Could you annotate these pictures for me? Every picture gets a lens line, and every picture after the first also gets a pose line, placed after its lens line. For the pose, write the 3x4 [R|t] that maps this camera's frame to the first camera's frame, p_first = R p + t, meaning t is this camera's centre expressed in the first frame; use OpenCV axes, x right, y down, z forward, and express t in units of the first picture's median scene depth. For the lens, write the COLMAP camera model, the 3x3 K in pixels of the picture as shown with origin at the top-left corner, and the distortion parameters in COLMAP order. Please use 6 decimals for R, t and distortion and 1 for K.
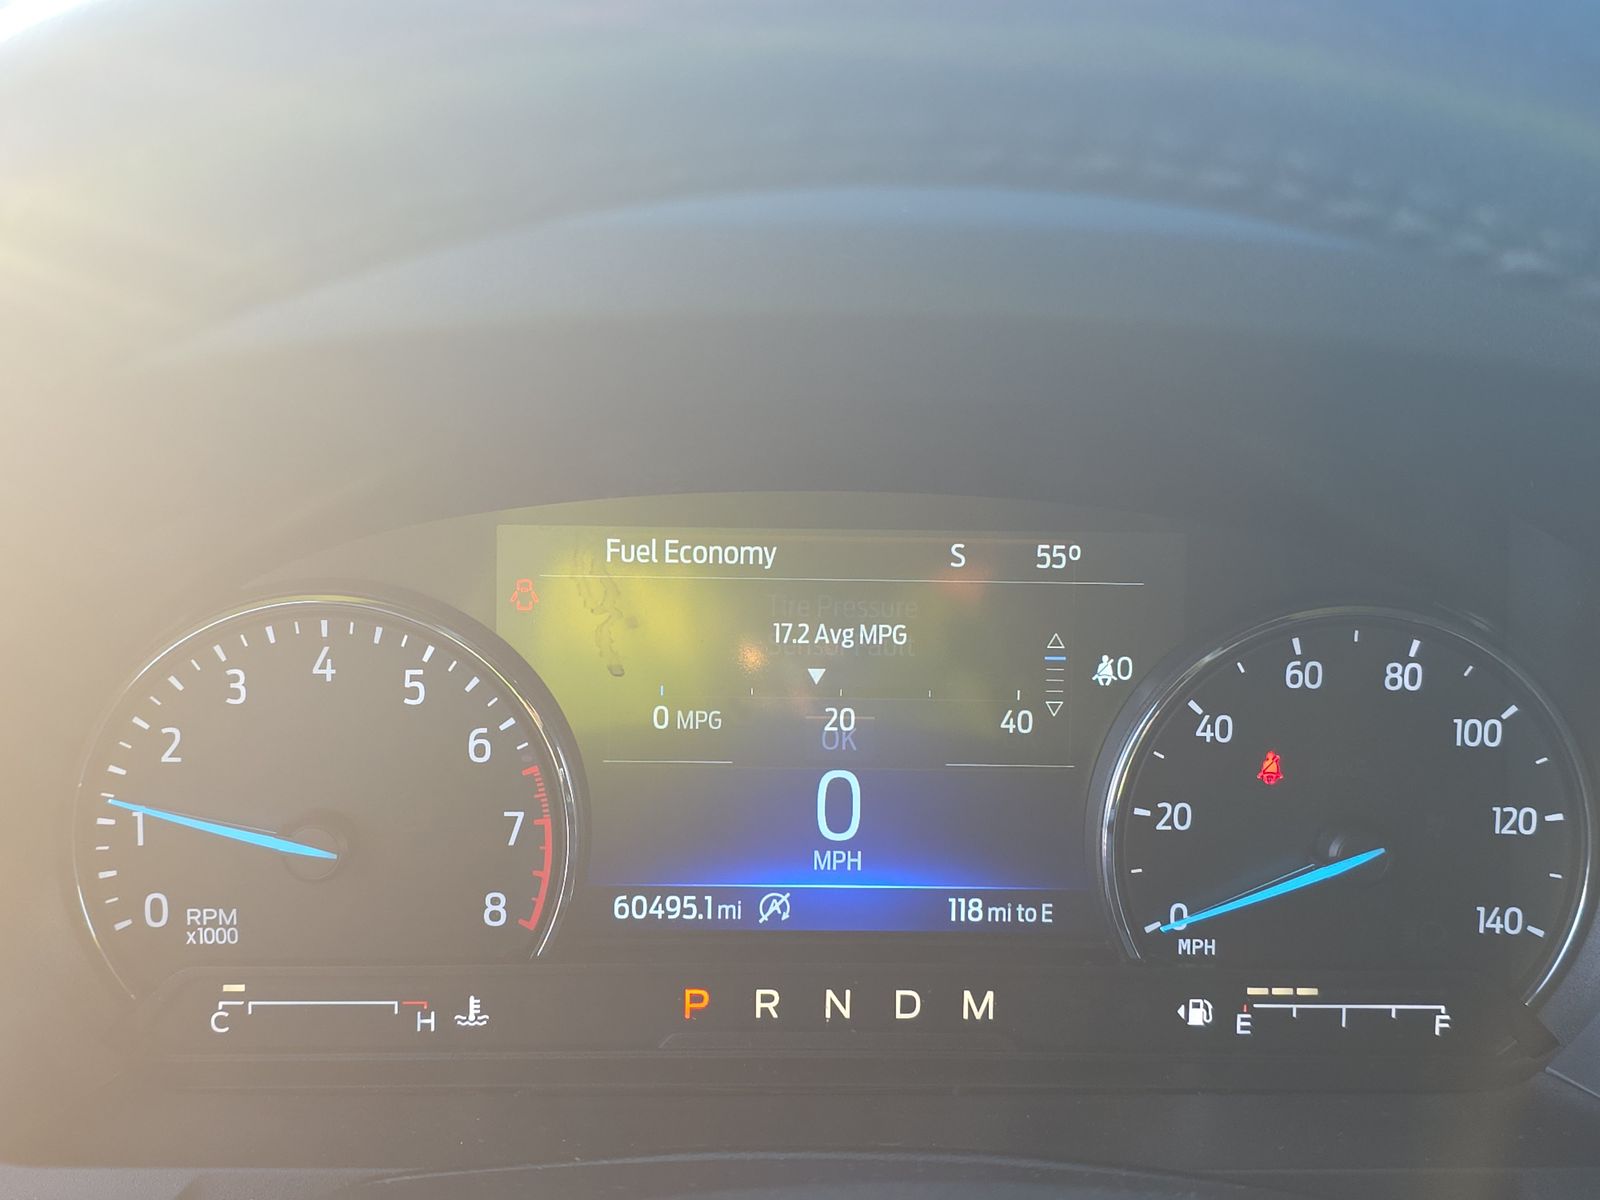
lens RADIAL K [[2183.4, 0, 799.8], [0, 2183.4, 596.4], [0, 0, 1]] dist [0.006487, 0.000000]
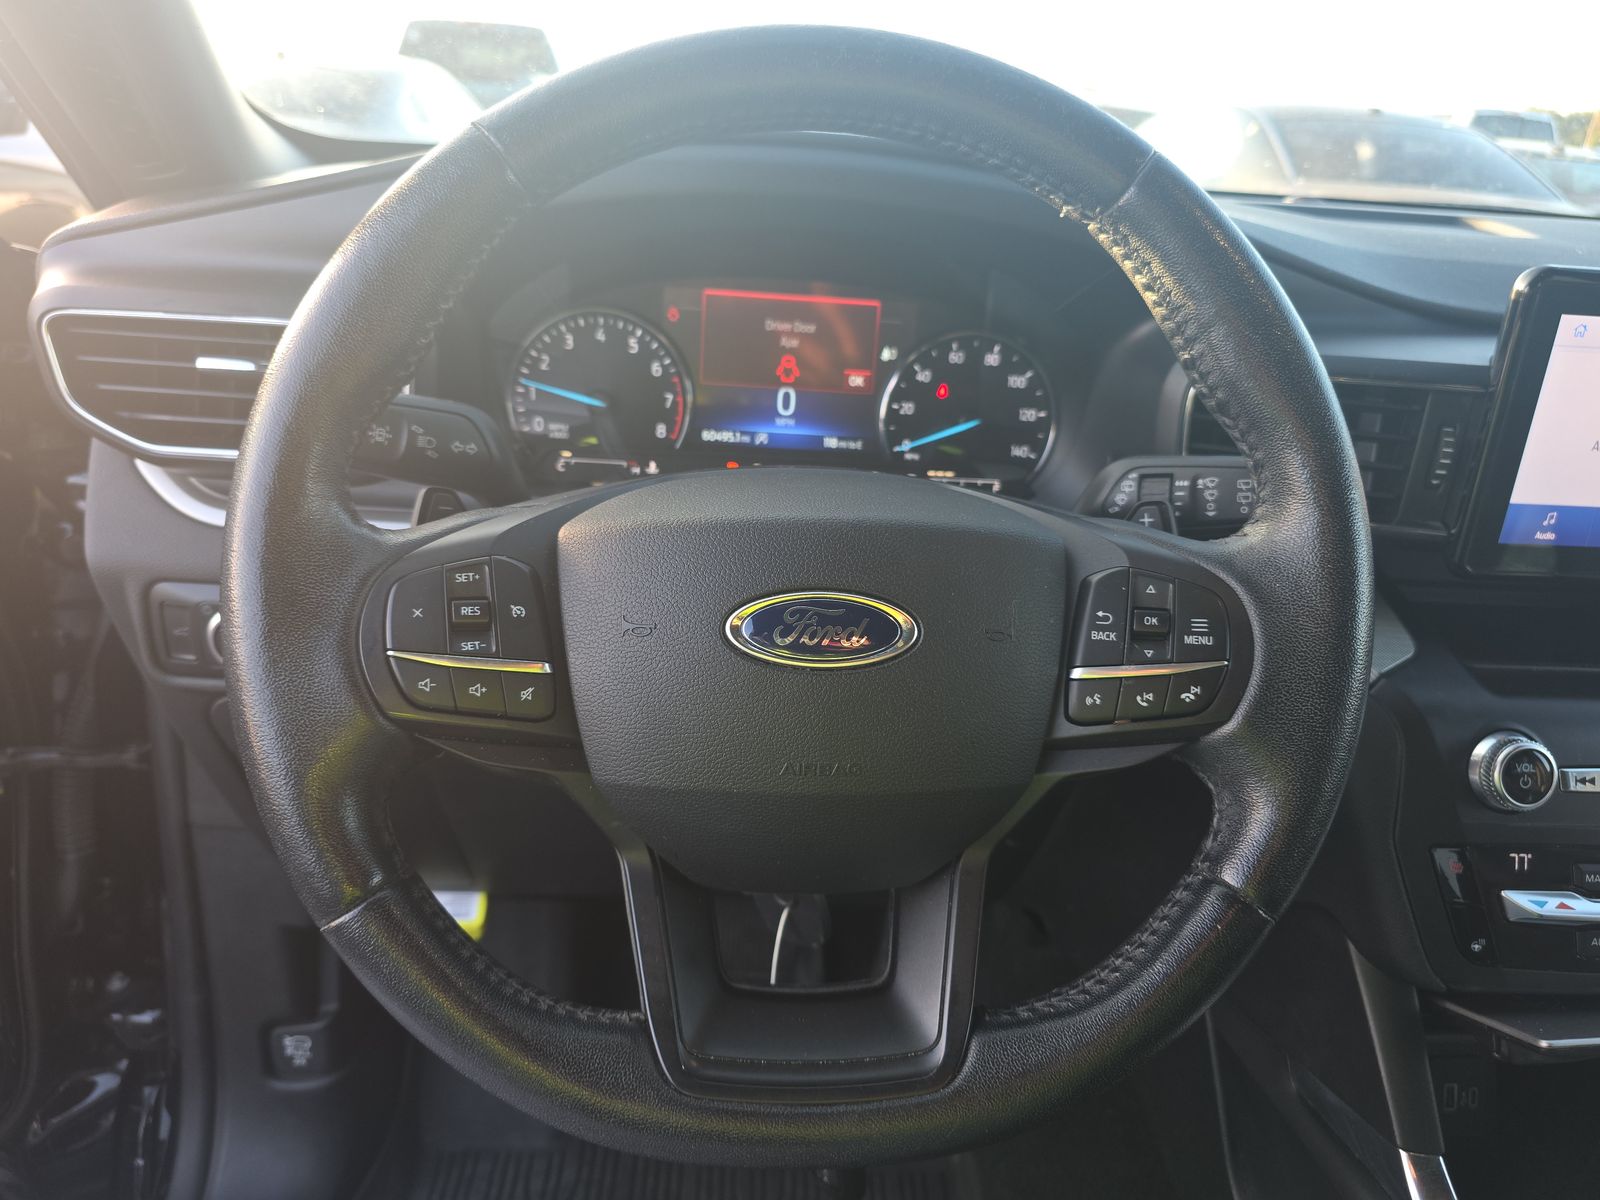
lens RADIAL K [[1031.6, 0, 797.8], [0, 1031.6, 617.5], [0, 0, 1]] dist [0.004421, -0.002773]
pose [[0.998389, 0.038309, 0.041865, -0.012092], [-0.045785, 0.979645, 0.195444, 0.112224], [-0.033526, -0.197046, 0.979821, -0.337086]]
